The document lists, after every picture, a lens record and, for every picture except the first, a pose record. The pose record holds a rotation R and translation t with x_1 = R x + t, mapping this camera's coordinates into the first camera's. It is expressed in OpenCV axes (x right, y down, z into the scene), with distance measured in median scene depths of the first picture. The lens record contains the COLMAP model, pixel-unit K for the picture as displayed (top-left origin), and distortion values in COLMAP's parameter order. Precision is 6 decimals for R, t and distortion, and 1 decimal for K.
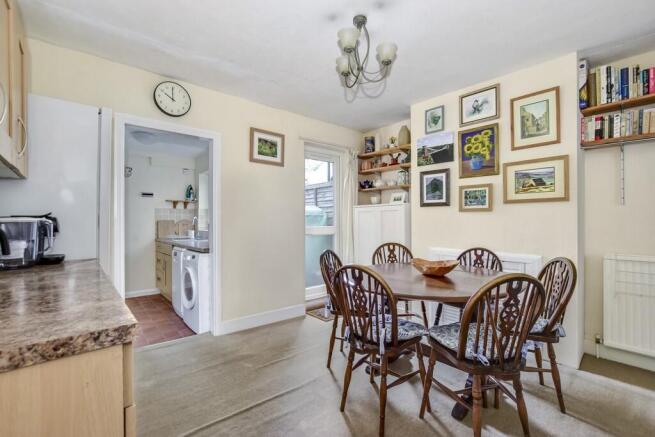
lens RADIAL K [[290.5, 0, 327.2], [0, 290.5, 219.5], [0, 0, 1]] dist [-0.010840, 0.002359]
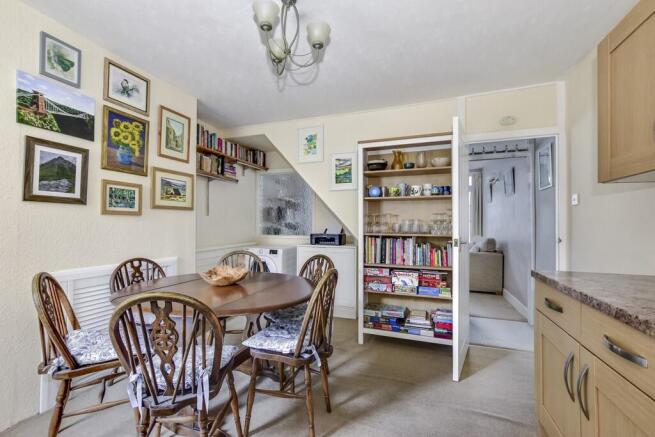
lens RADIAL K [[290.5, 0, 326.4], [0, 290.5, 218.5], [0, 0, 1]] dist [-0.010840, 0.002359]
pose [[-0.485005, 0.013049, 0.874414, -0.481971], [-0.008984, 0.999762, -0.019903, -0.006655], [-0.874465, -0.017509, -0.484773, 0.910883]]
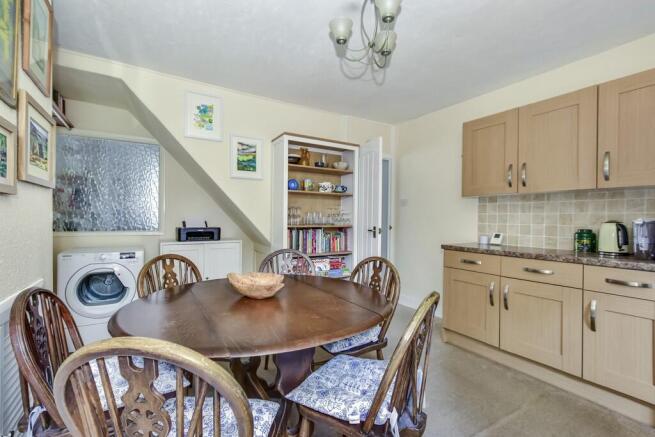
lens RADIAL K [[290.5, 0, 327.9], [0, 290.5, 218.7], [0, 0, 1]] dist [-0.010840, 0.002359]
pose [[-0.988215, -0.015233, 0.152315, 0.066898], [-0.015367, 0.999882, 0.000296, -0.002801], [-0.152301, -0.002048, -0.988332, 1.302961]]
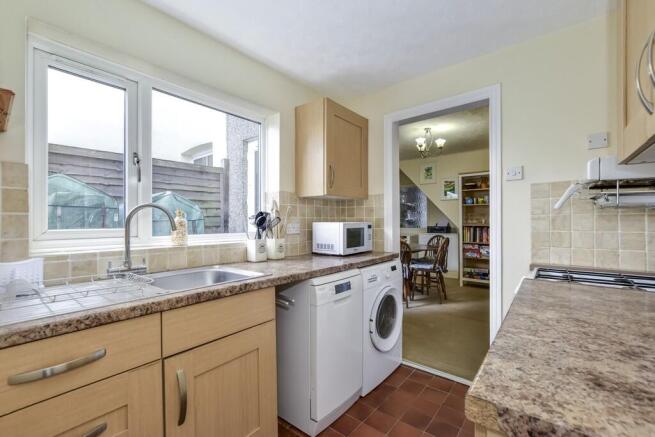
lens RADIAL K [[290.5, 0, 327.6], [0, 290.5, 219.2], [0, 0, 1]] dist [-0.010840, 0.002359]
pose [[-0.186096, 0.010533, 0.982475, -1.308412], [-0.003282, 0.999930, -0.011342, 0.012954], [-0.982526, -0.005335, -0.186049, 1.489542]]
